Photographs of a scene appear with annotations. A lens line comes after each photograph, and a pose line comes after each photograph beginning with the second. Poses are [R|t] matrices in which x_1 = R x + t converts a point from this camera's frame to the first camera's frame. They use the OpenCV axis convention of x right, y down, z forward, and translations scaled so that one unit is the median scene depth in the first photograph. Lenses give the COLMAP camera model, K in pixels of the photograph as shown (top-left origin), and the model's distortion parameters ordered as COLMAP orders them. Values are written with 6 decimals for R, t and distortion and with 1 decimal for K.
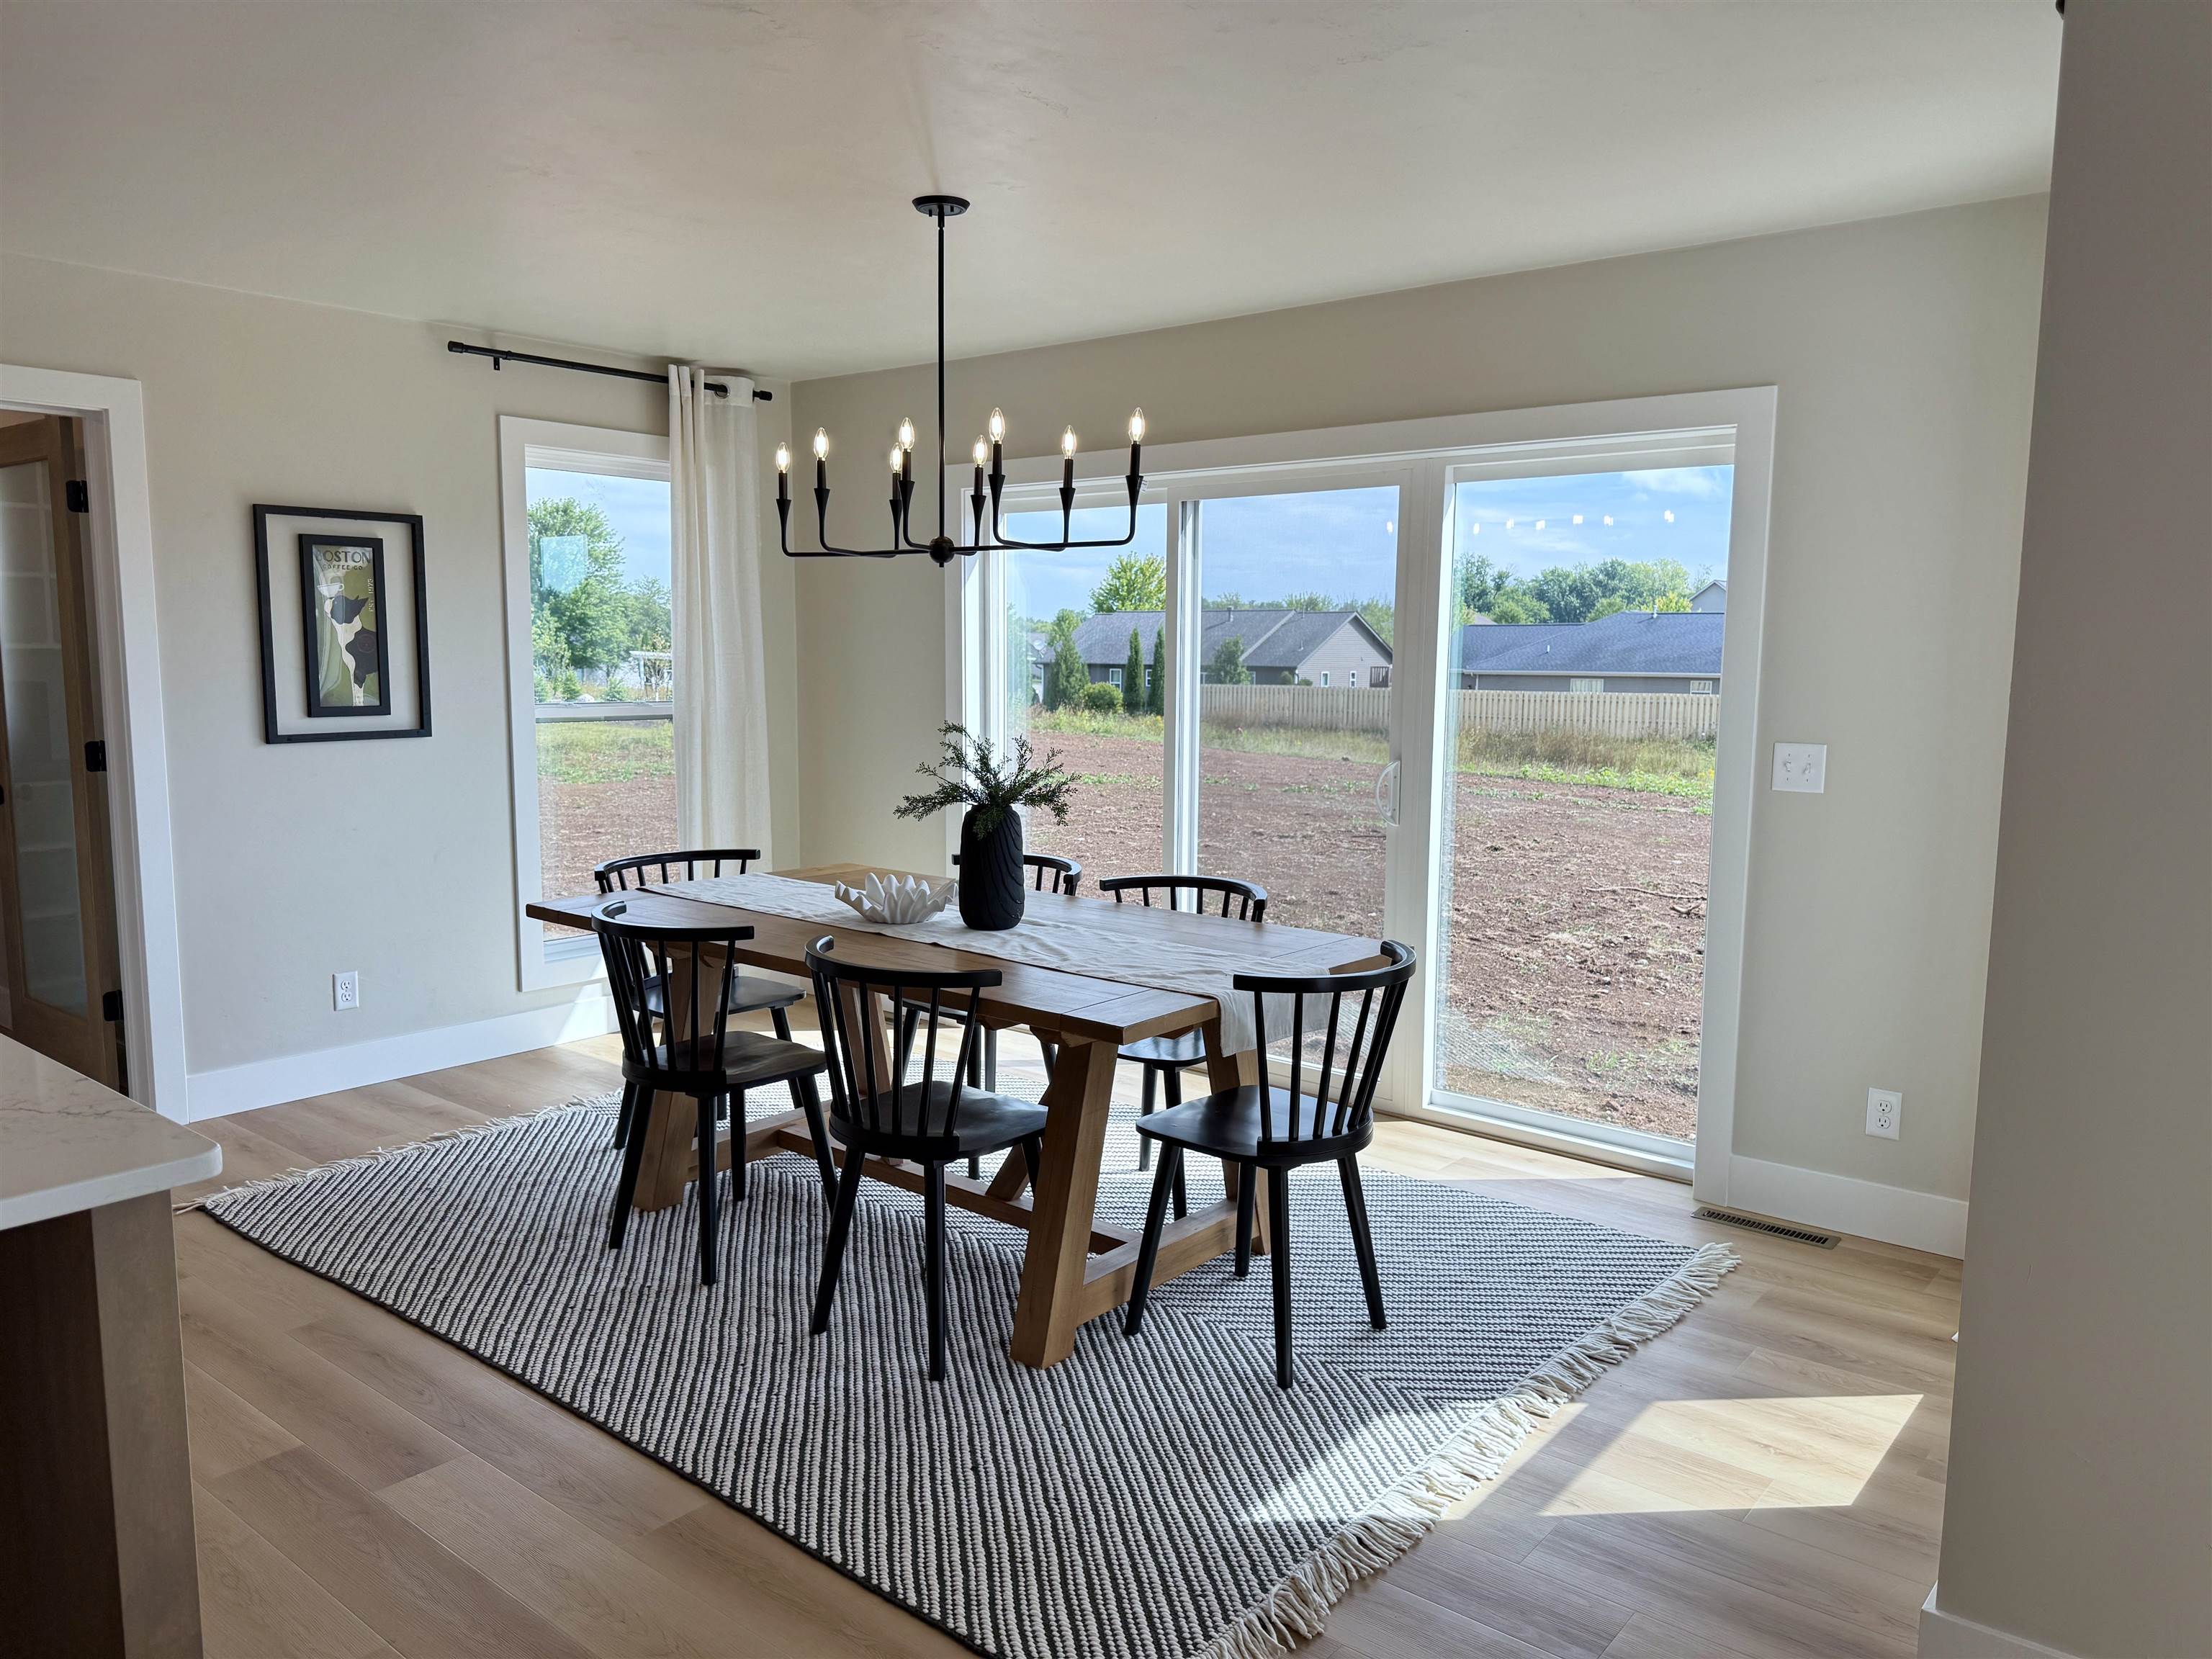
lens RADIAL K [[1537.3, 0, 1106.0], [0, 1537.3, 829.5], [0, 0, 1]] dist [0.111994, 0.000455]
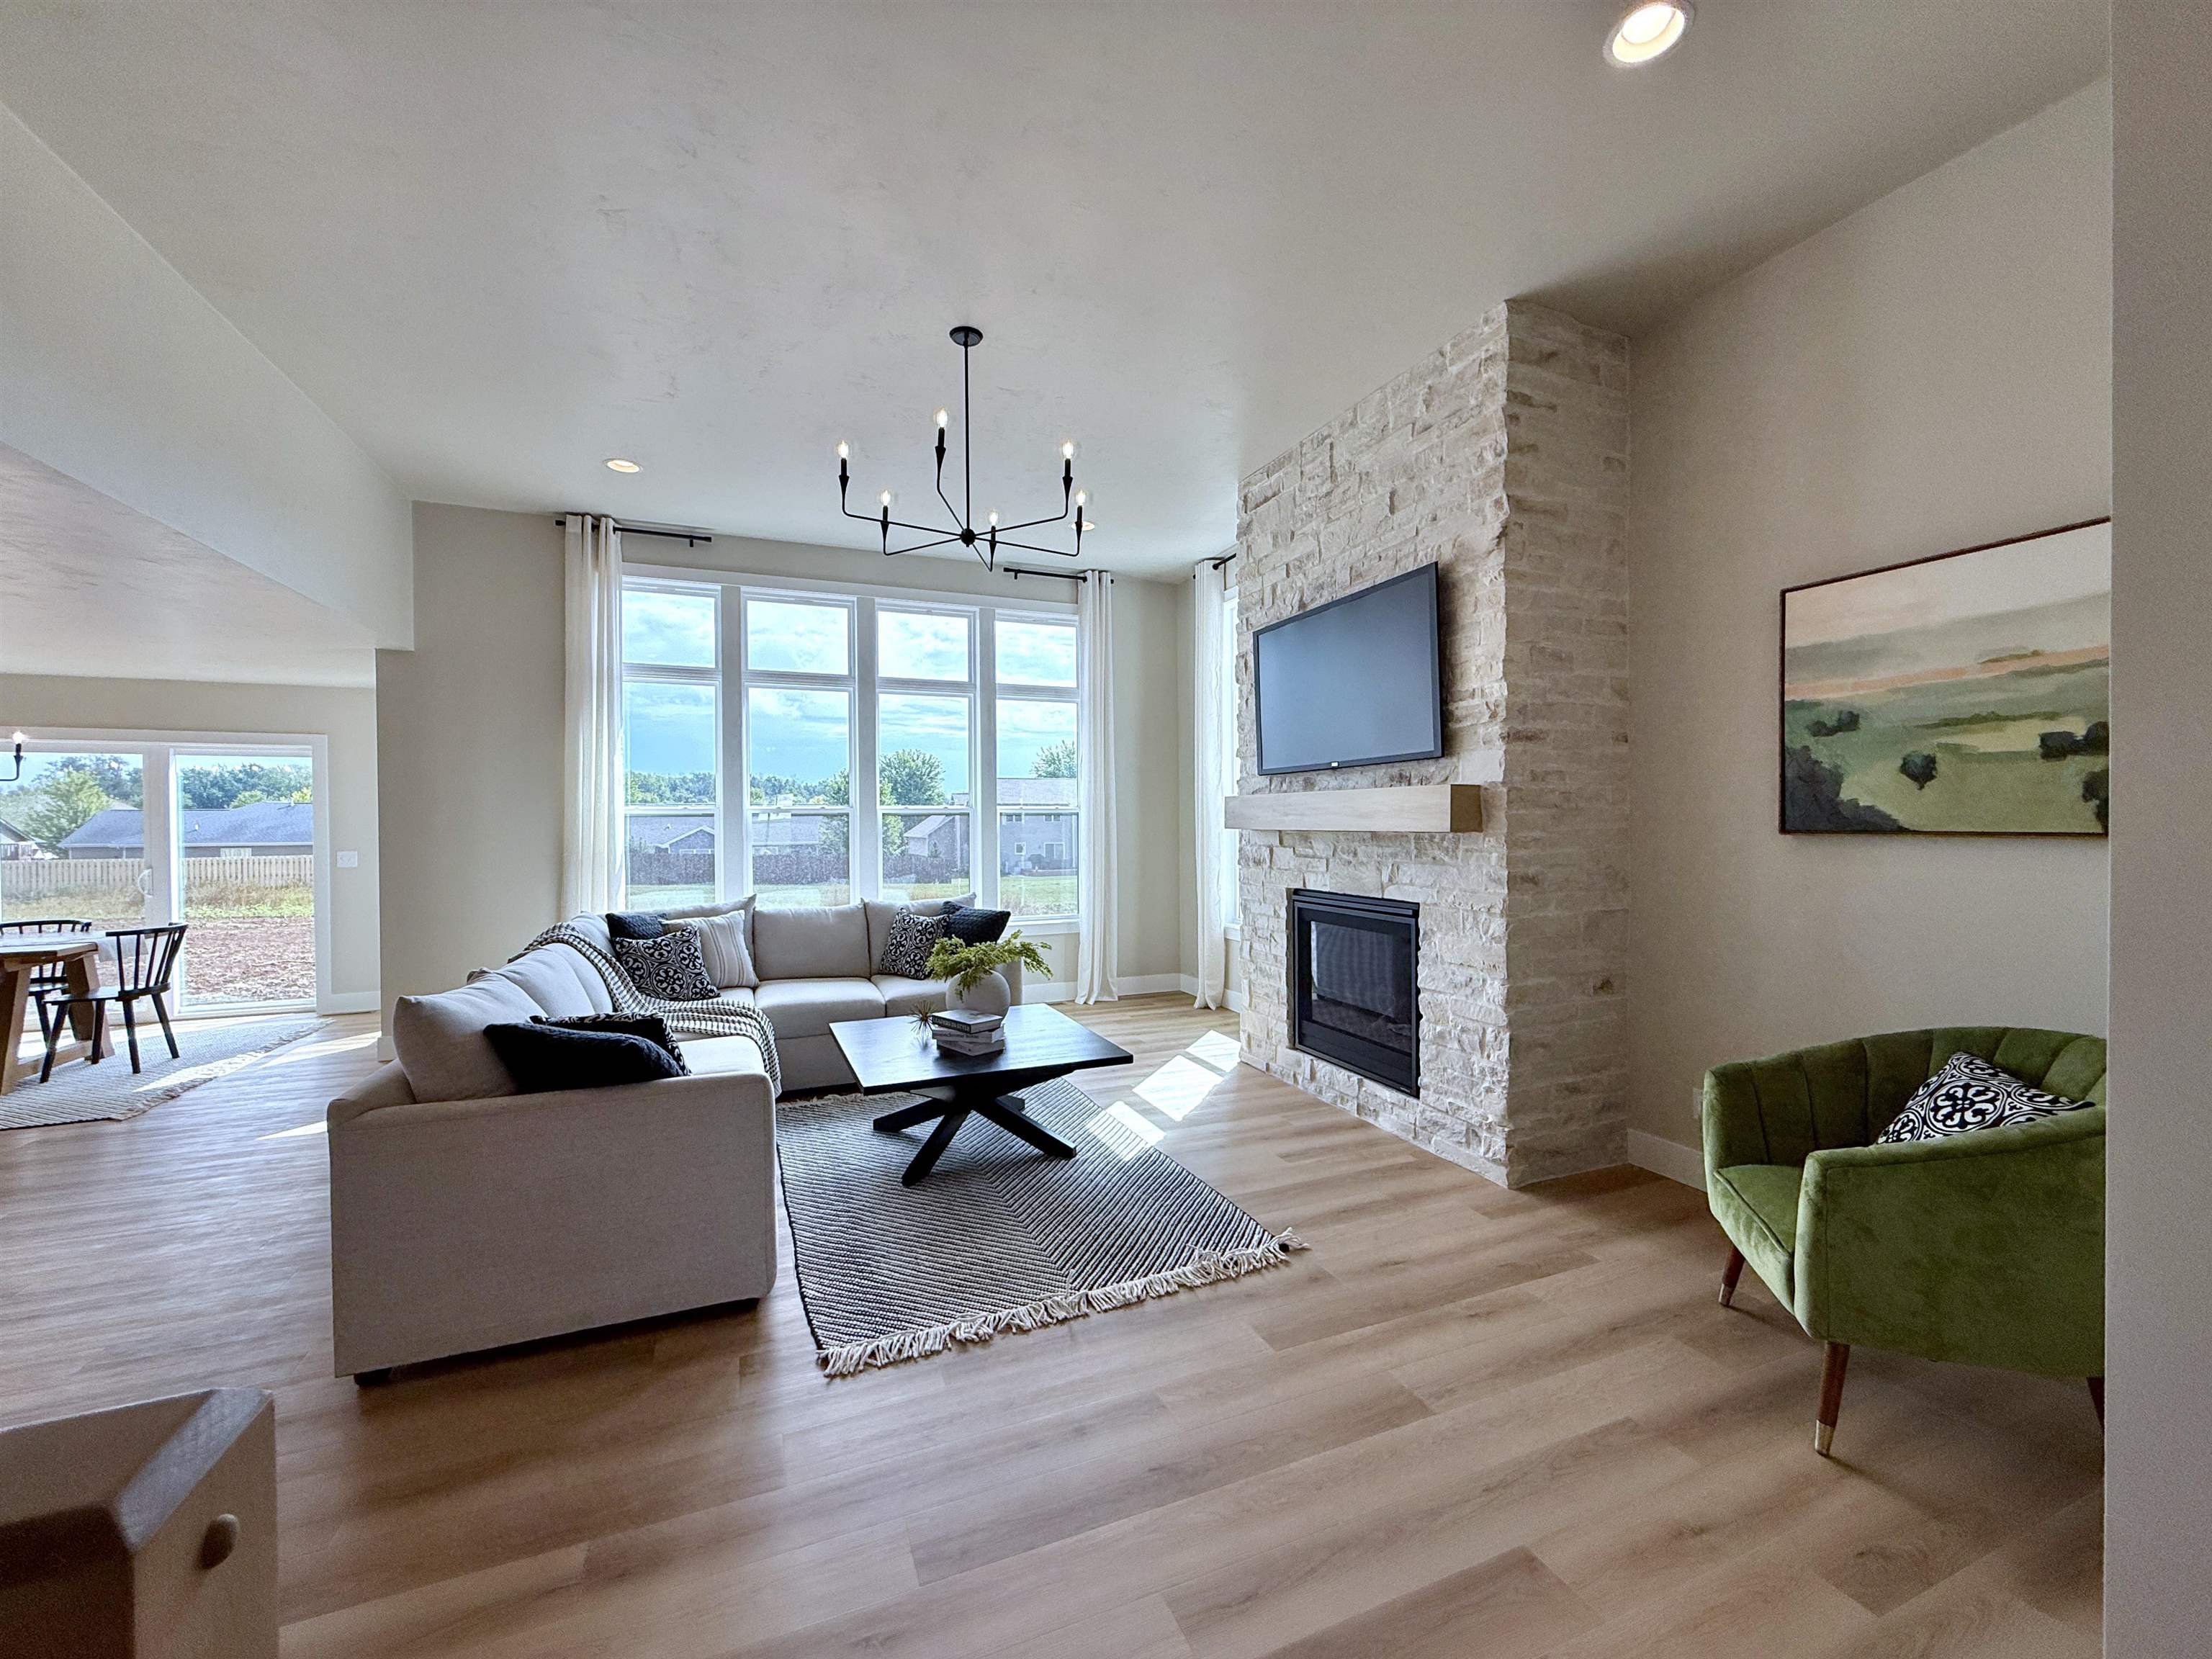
lens RADIAL K [[882.5, 0, 1106.0], [0, 882.5, 829.5], [0, 0, 1]] dist [-0.000551, -0.000084]
pose [[0.471980, -0.017701, 0.881432, -0.274160], [0.113946, 0.992637, -0.041081, 0.105328], [-0.874215, 0.119825, 0.470522, -0.810685]]
